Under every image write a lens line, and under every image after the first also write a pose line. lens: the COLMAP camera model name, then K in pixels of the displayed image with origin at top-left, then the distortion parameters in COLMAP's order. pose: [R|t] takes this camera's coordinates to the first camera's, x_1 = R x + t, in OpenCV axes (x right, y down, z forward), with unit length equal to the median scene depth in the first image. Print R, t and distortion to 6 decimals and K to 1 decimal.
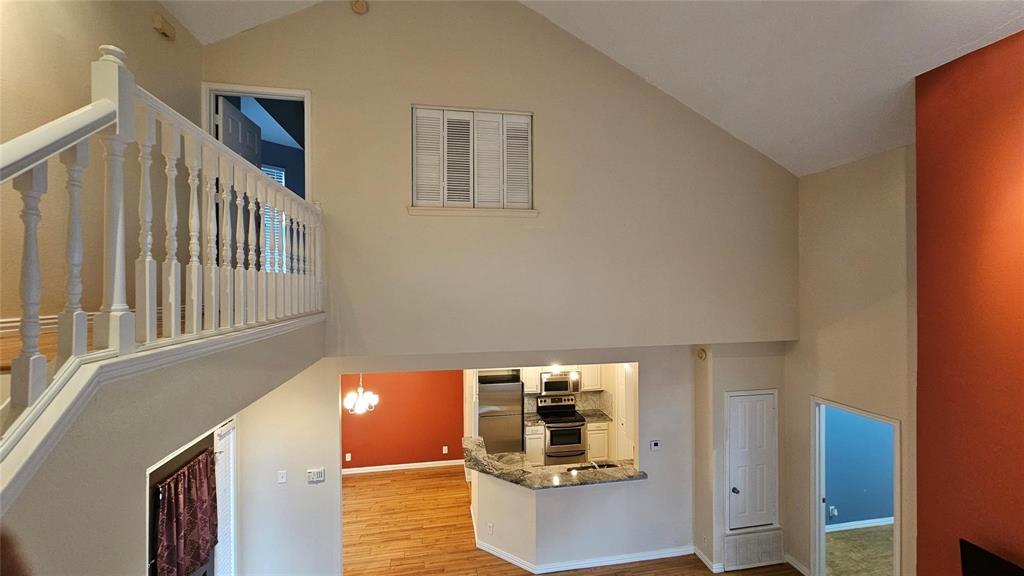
lens RADIAL K [[419.1, 0, 511.4], [0, 419.1, 286.6], [0, 0, 1]] dist [0.003414, -0.000806]
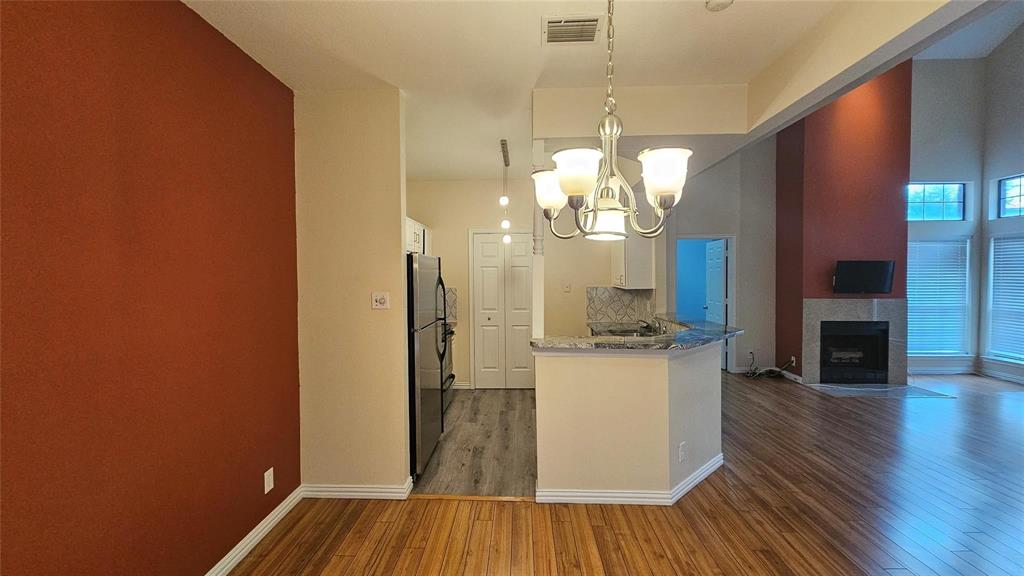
lens RADIAL K [[419.1, 0, 513.1], [0, 419.1, 281.4], [0, 0, 1]] dist [0.003414, -0.000806]
pose [[0.208371, -0.014050, 0.977949, -0.441927], [0.009095, 0.999881, 0.012427, 0.243314], [-0.978008, 0.006305, 0.208474, 0.772716]]
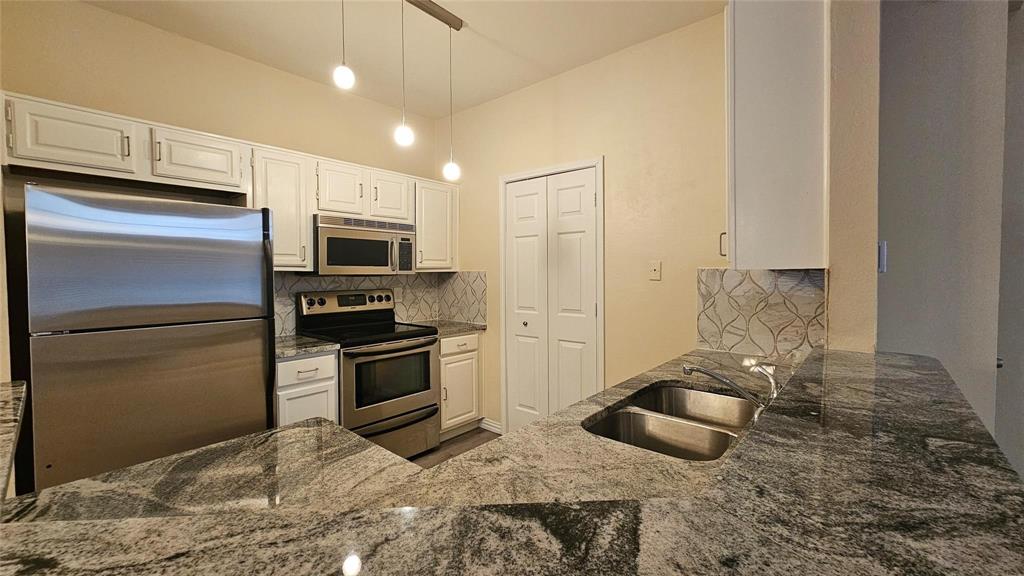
lens RADIAL K [[419.1, 0, 508.2], [0, 419.1, 284.1], [0, 0, 1]] dist [0.003414, -0.000806]
pose [[0.785534, -0.018460, 0.618543, -0.021830], [0.005854, 0.999732, 0.022402, 0.265770], [-0.618791, -0.013976, 0.785432, 0.639286]]
